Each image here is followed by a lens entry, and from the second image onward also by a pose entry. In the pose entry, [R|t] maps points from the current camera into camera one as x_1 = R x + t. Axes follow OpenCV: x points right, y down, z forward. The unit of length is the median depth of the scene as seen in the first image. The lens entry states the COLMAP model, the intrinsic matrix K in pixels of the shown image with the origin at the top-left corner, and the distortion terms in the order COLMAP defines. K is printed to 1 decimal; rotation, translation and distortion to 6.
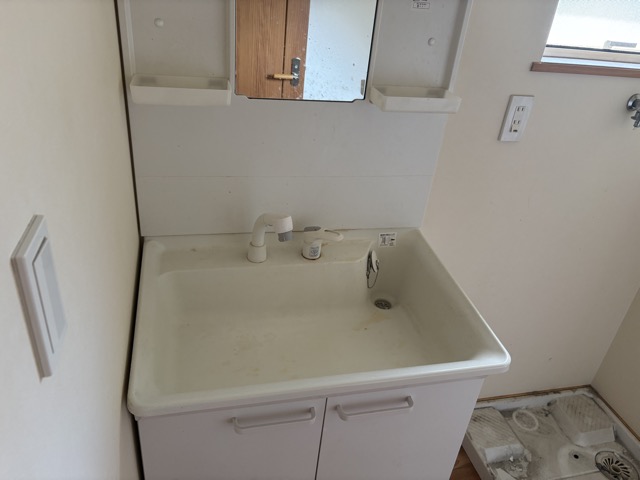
lens RADIAL K [[485.5, 0, 321.5], [0, 485.5, 236.8], [0, 0, 1]] dist [0.037027, -0.036859]
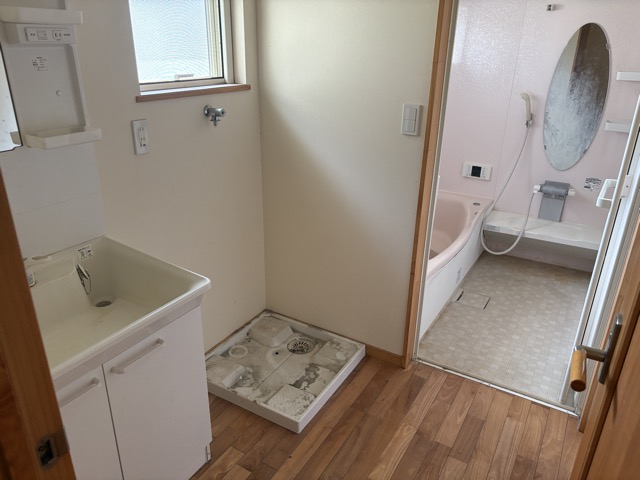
lens RADIAL K [[485.5, 0, 318.5], [0, 485.5, 241.8], [0, 0, 1]] dist [0.037027, -0.036859]
pose [[0.698982, -0.353405, 0.621714, -0.209352], [0.395663, 0.915291, 0.075449, 0.121542], [-0.595714, 0.193252, 0.779602, -0.310869]]
